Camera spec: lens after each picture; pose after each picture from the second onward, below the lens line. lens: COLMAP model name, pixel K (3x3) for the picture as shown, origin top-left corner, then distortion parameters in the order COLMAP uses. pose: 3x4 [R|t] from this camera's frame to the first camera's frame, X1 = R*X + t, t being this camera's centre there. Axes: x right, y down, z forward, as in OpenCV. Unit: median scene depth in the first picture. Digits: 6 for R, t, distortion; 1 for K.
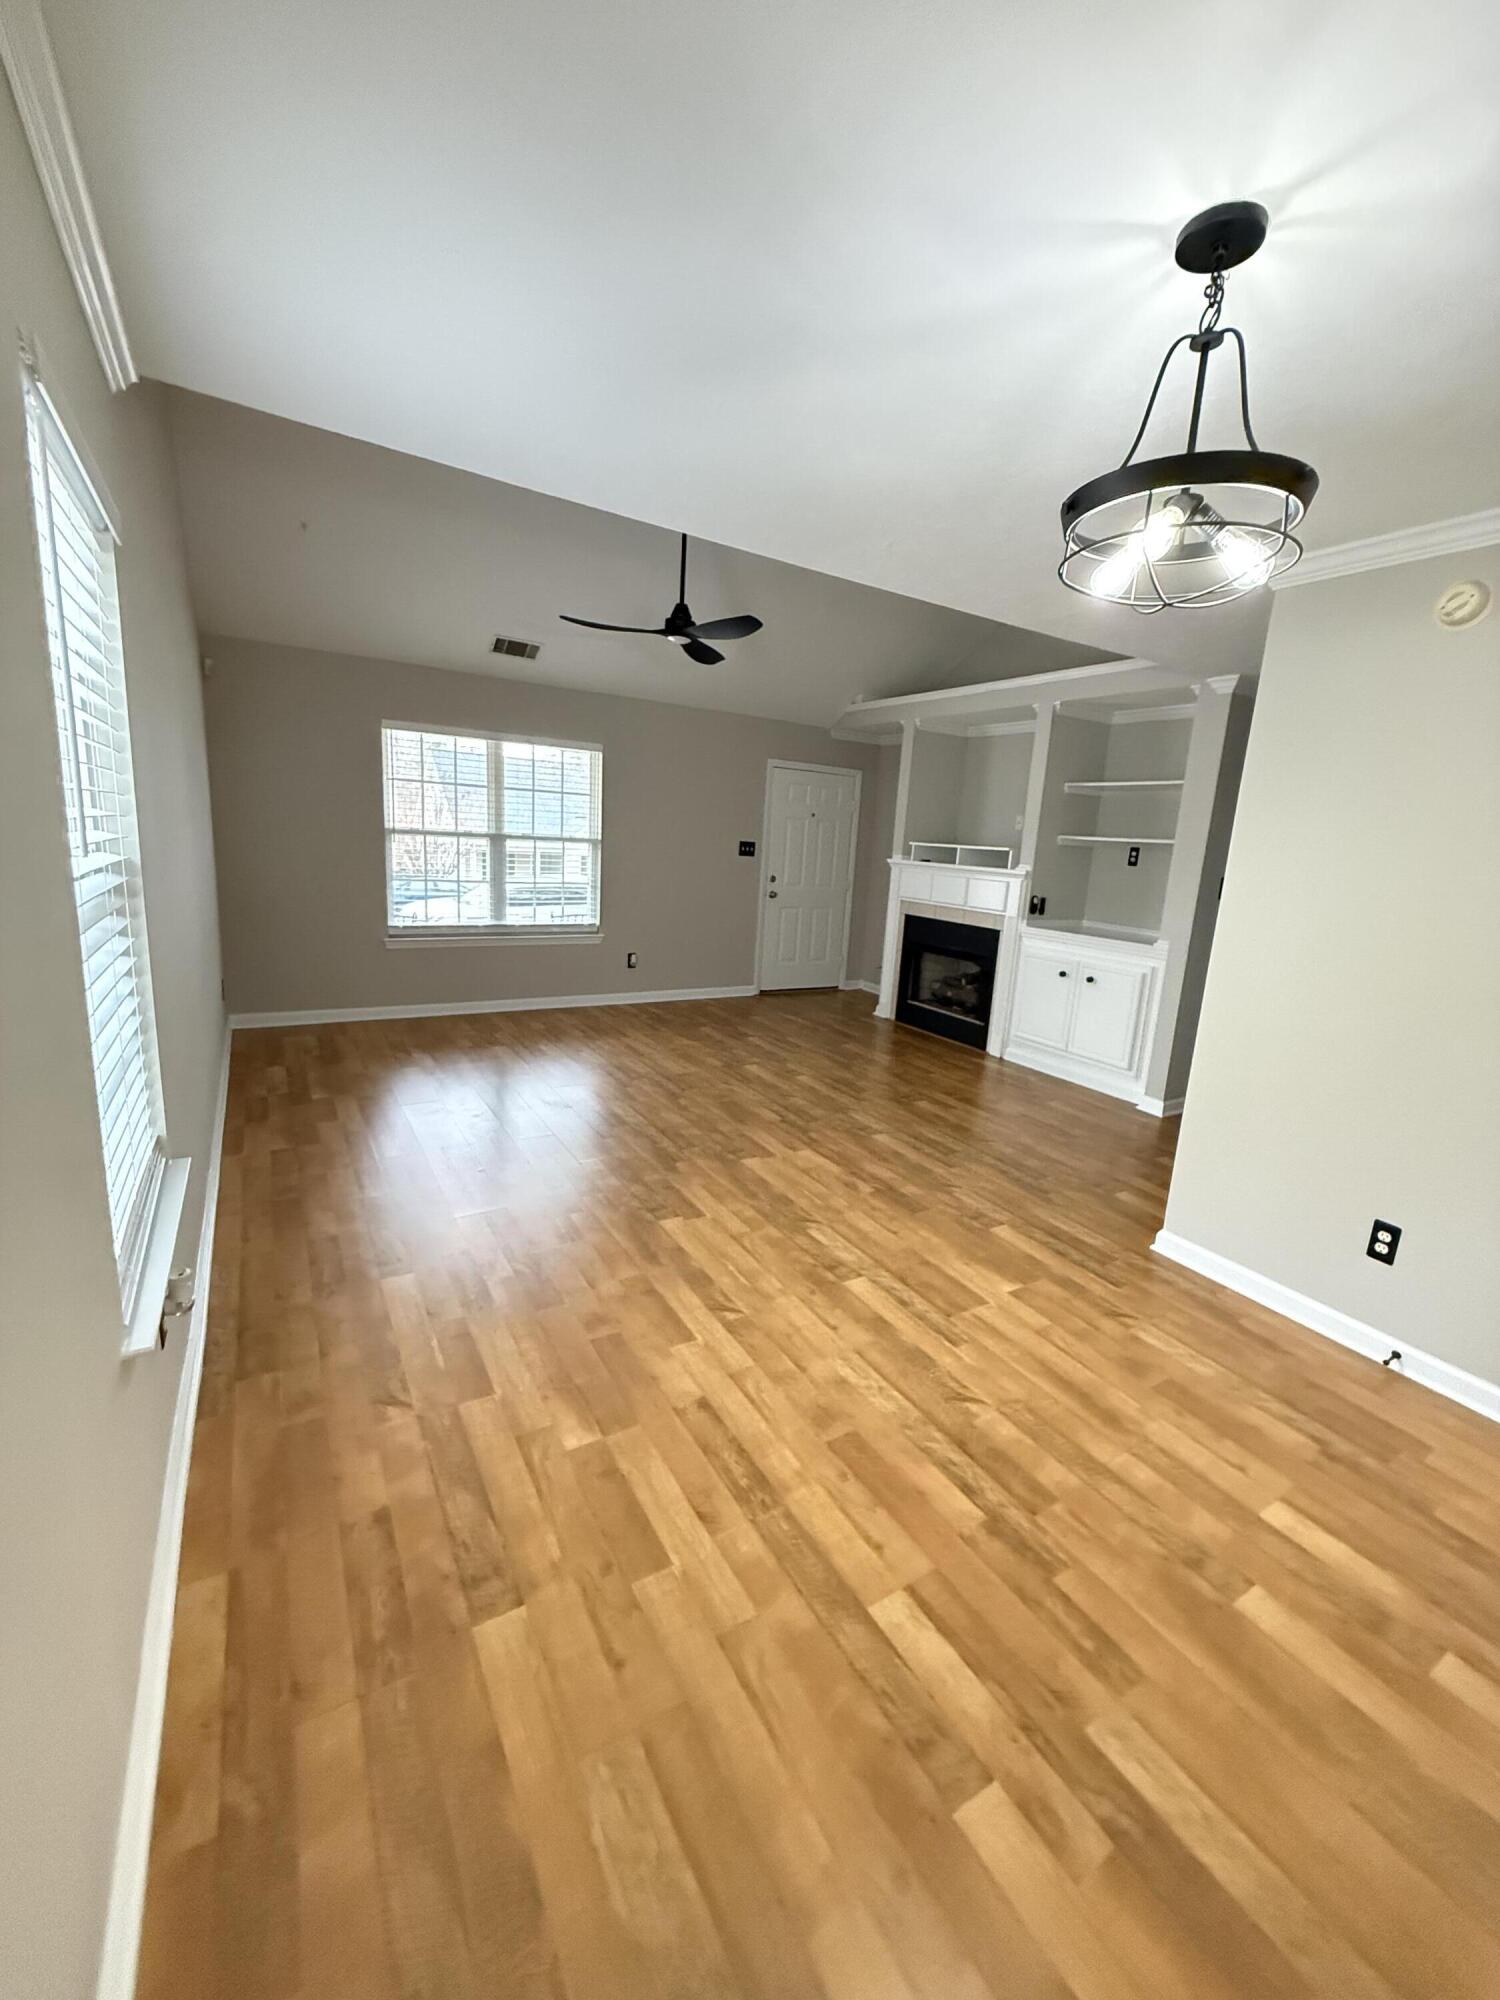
lens RADIAL K [[802.5, 0, 755.3], [0, 802.5, 997.2], [0, 0, 1]] dist [-0.001065, -0.000591]
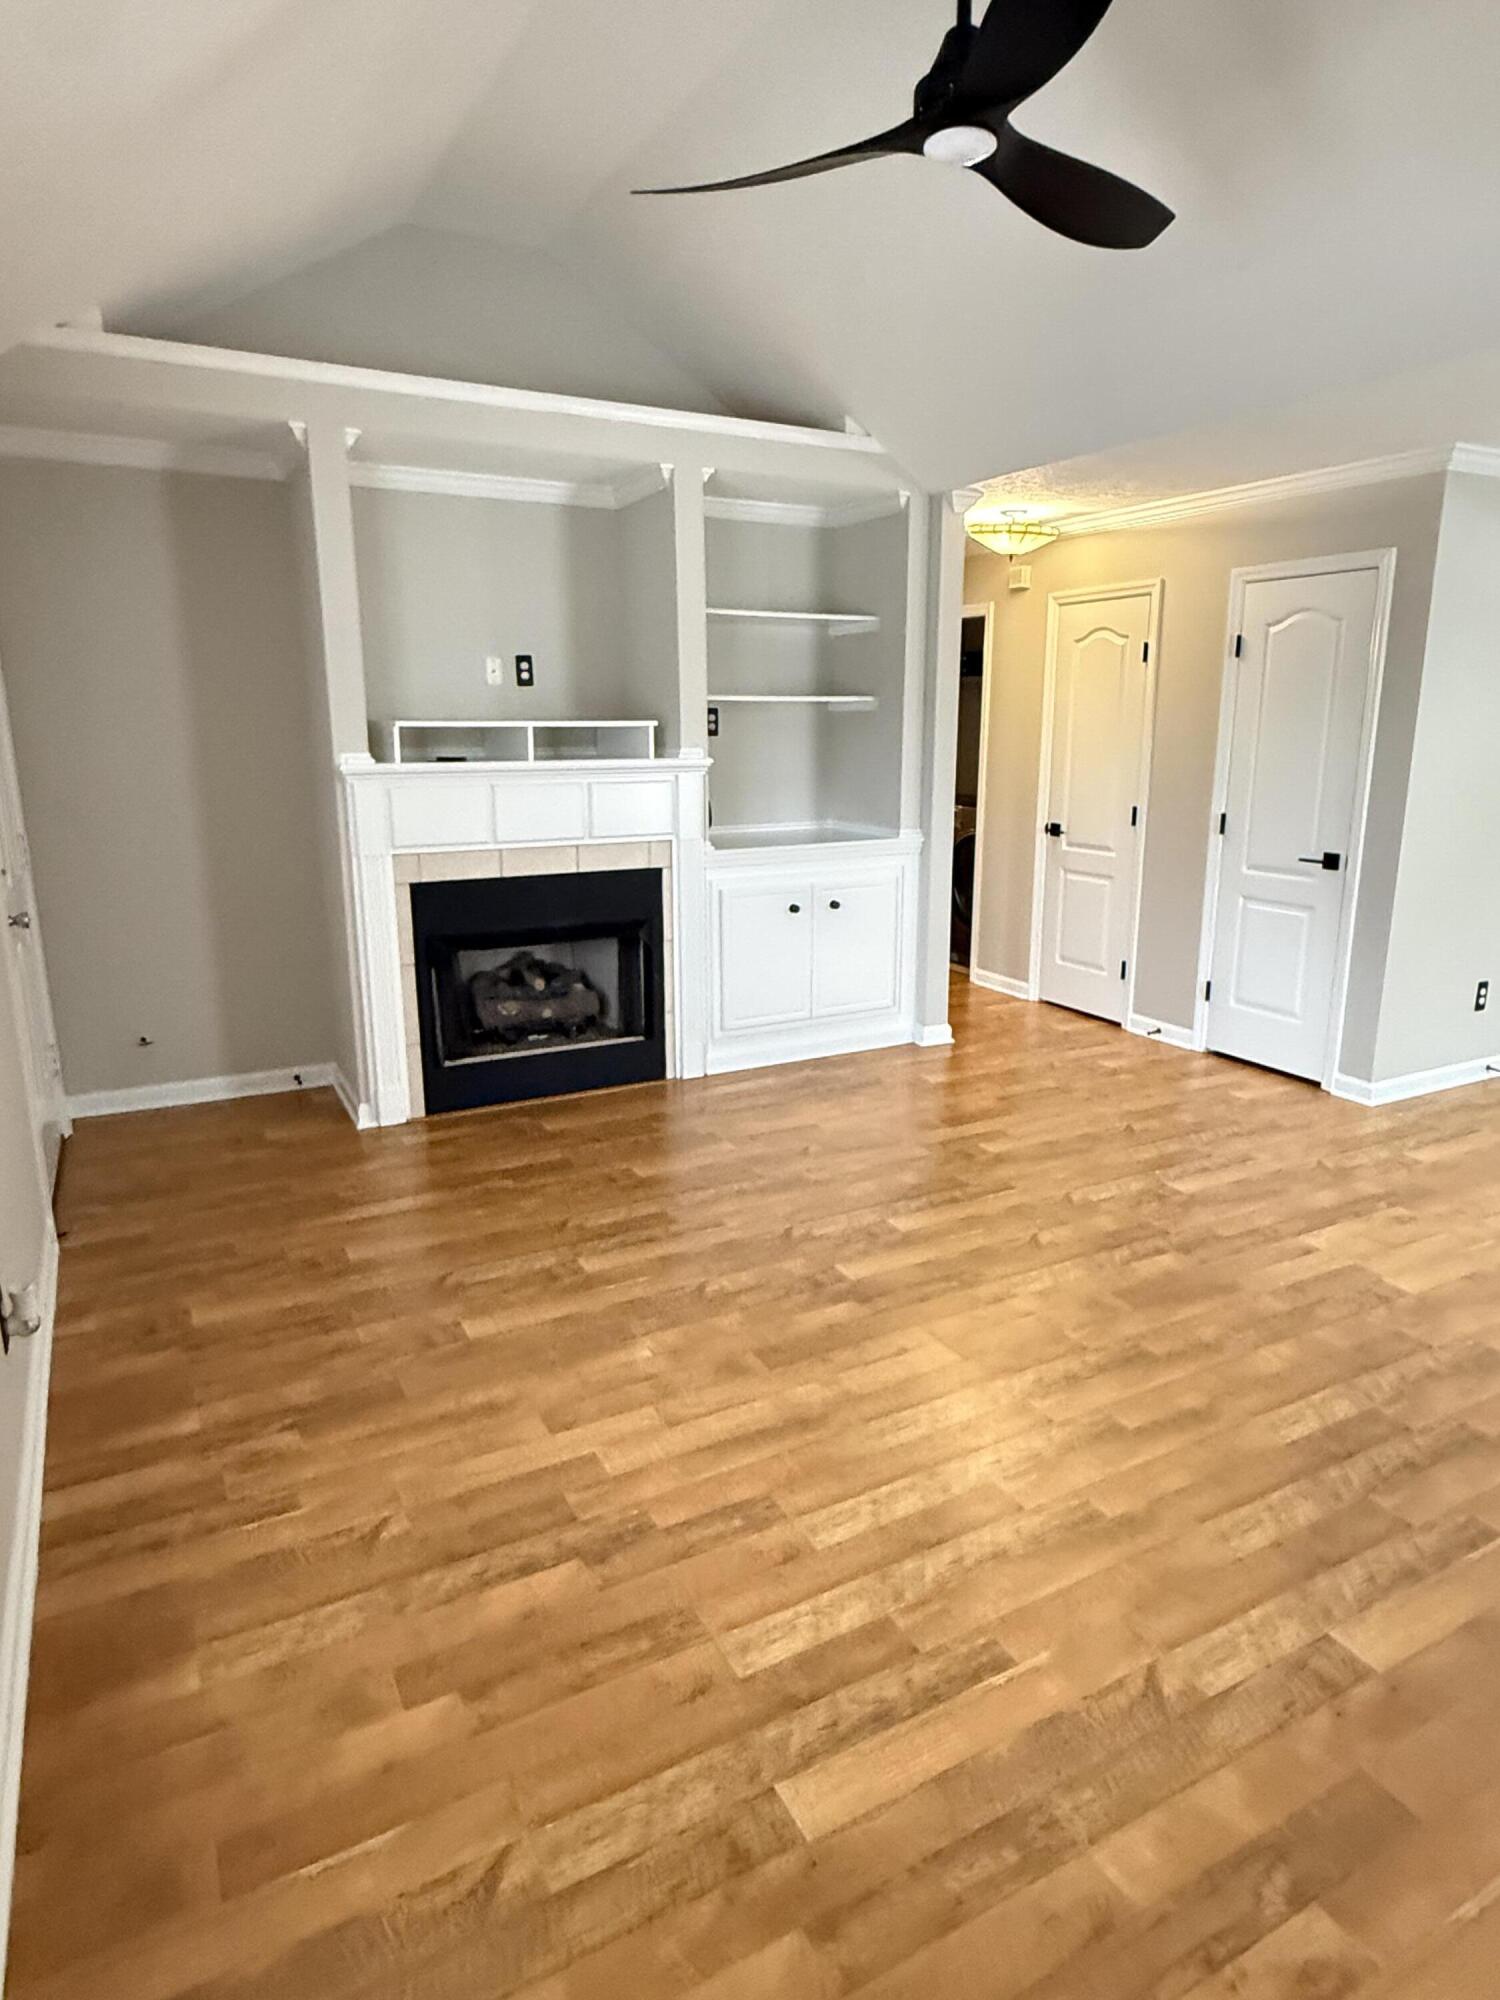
lens RADIAL K [[1170.1, 0, 773.8], [0, 1170.1, 1003.4], [0, 0, 1]] dist [0.001857, 0.000072]
pose [[0.045126, -0.296087, 0.954094, -1.340526], [0.200630, 0.938294, 0.281695, -0.554986], [-0.978627, 0.178708, 0.101746, 2.260781]]
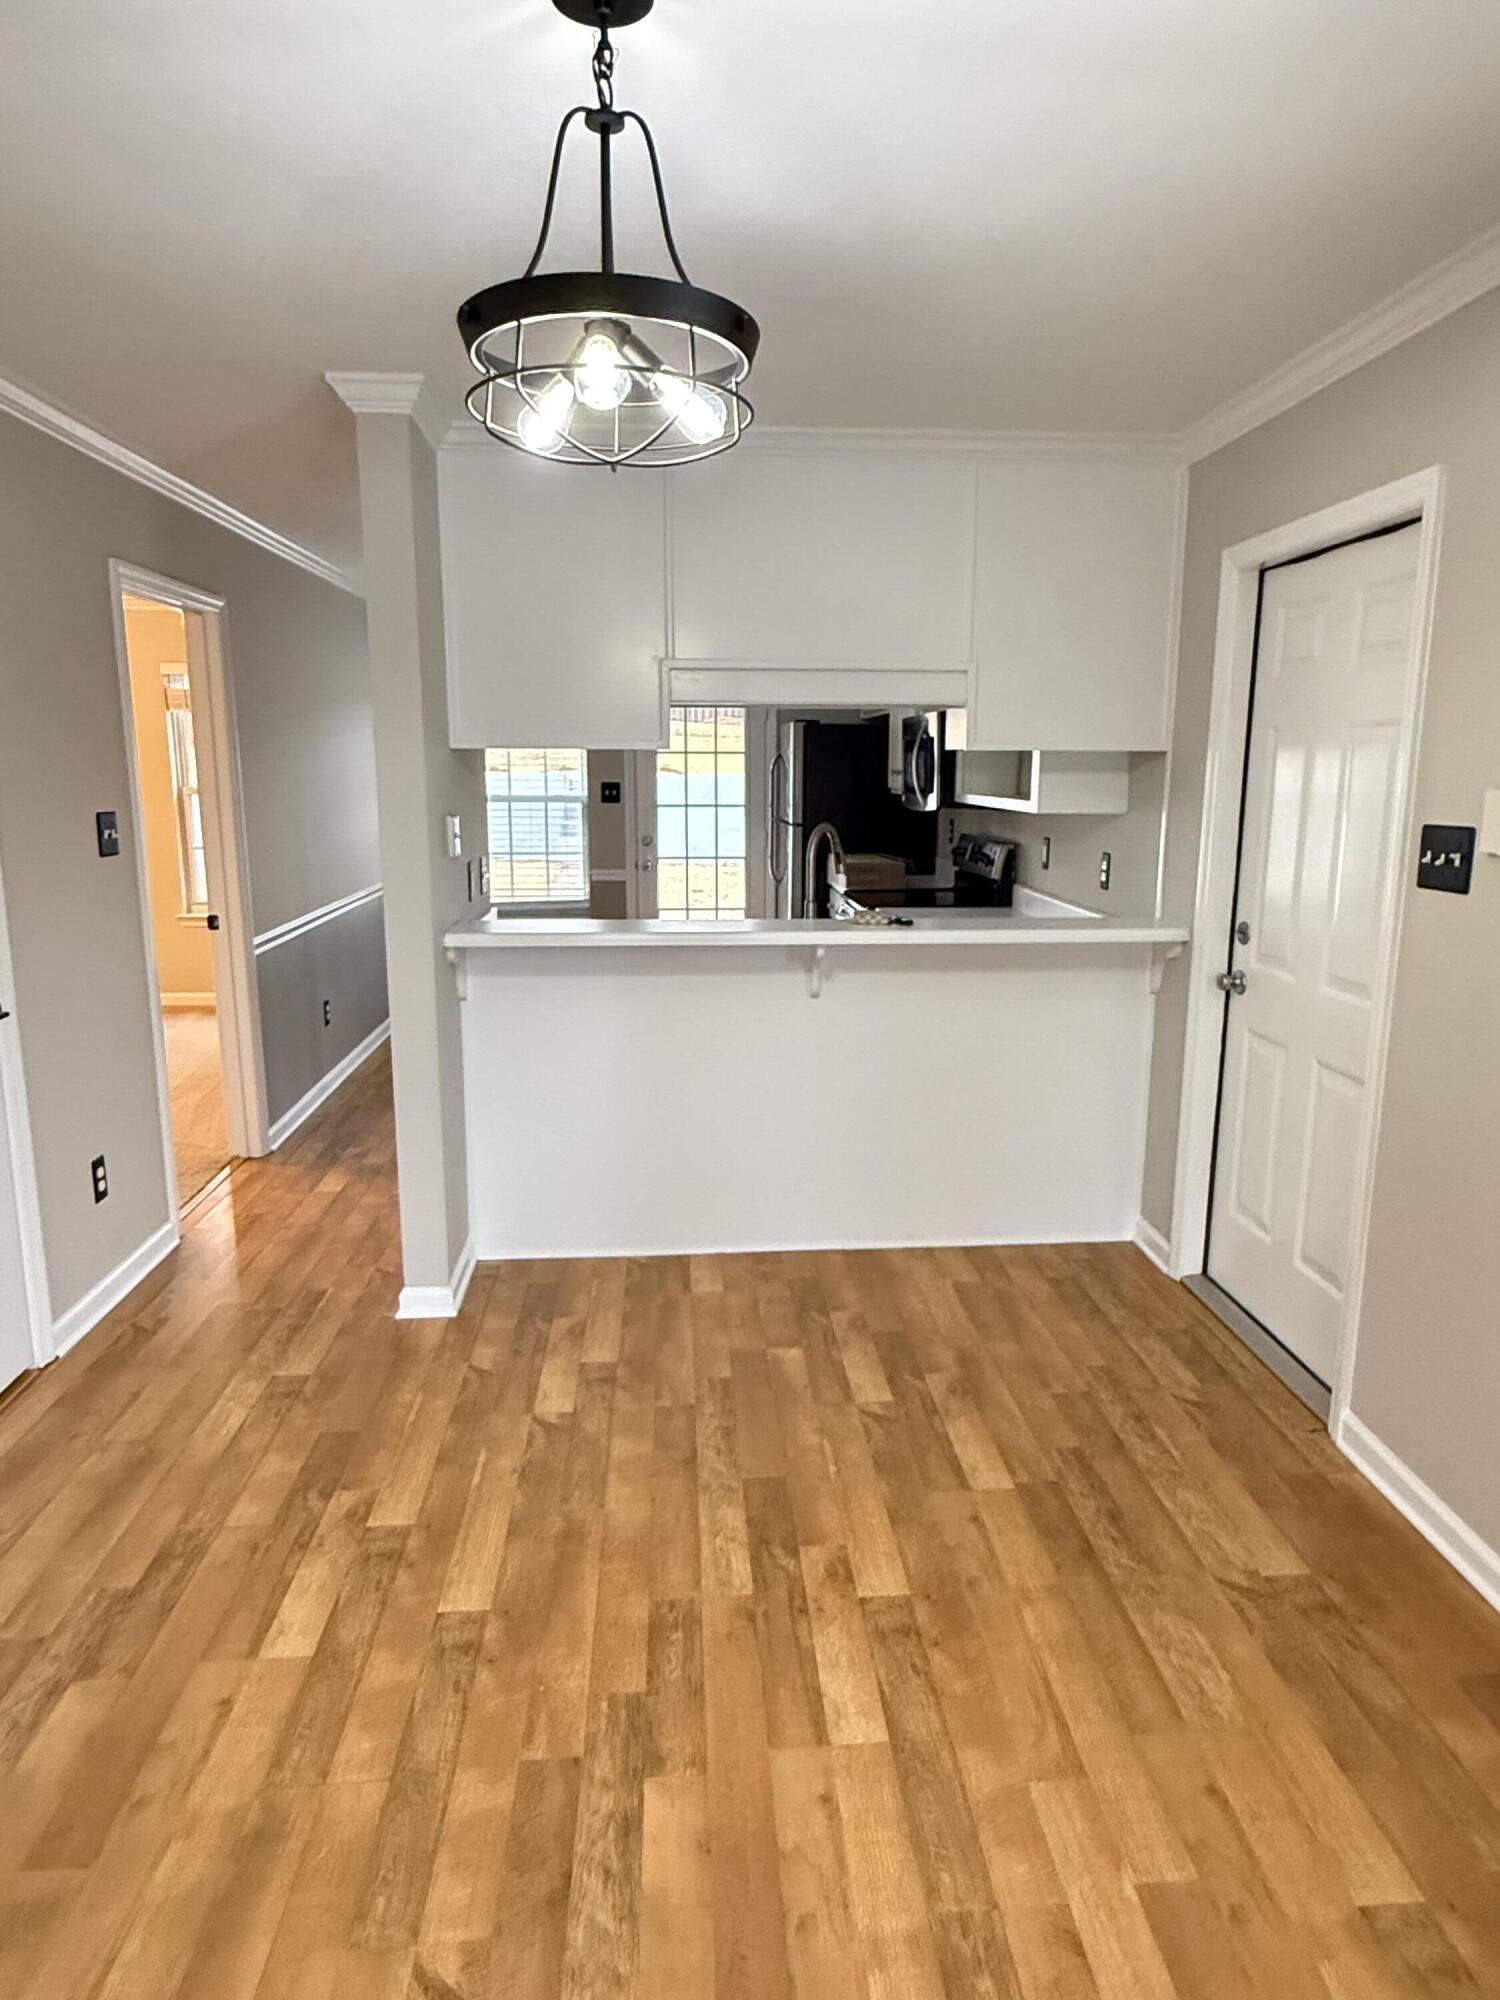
lens RADIAL K [[1186.2, 0, 753.3], [0, 1186.2, 996.0], [0, 0, 1]] dist [0.000670, -0.001467]
pose [[-0.885713, -0.150550, 0.439143, -0.110154], [0.035093, 0.921535, 0.386706, -0.286193], [-0.462904, 0.357922, -0.810932, 1.285137]]
